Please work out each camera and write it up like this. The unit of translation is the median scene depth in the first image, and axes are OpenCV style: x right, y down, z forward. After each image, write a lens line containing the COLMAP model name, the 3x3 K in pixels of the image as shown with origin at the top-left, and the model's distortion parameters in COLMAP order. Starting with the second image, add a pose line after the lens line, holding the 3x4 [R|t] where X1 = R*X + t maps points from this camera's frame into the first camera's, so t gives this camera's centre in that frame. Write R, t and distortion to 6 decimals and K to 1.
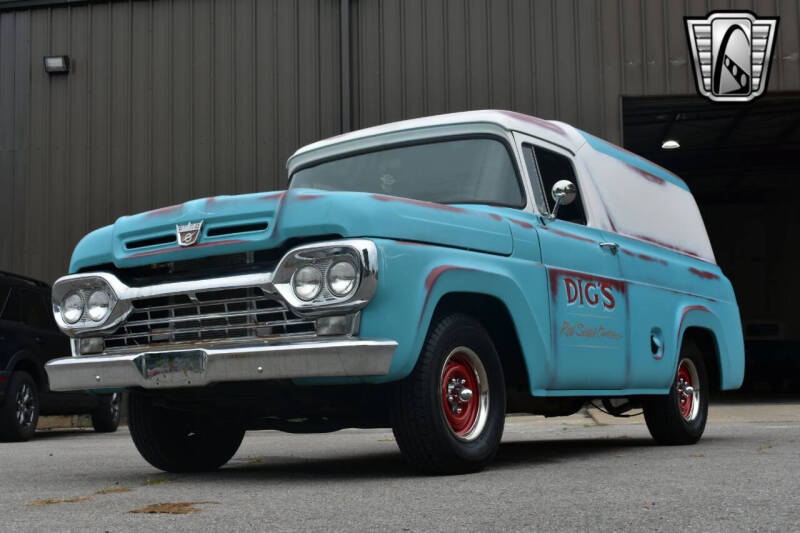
lens RADIAL K [[1195.0, 0, 405.4], [0, 1195.0, 259.7], [0, 0, 1]] dist [-0.062467, 0.000000]
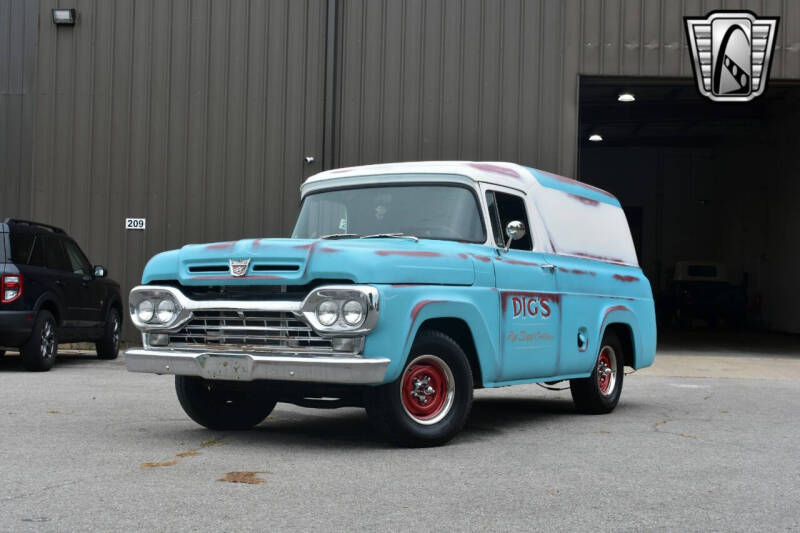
lens RADIAL K [[1195.0, 0, 394.7], [0, 1195.0, 270.4], [0, 0, 1]] dist [-0.062467, 0.000000]
pose [[0.998573, 0.044965, 0.028823, -0.035350], [-0.047346, 0.994988, 0.088074, -0.121472], [-0.024718, -0.089313, 0.995697, -0.303456]]
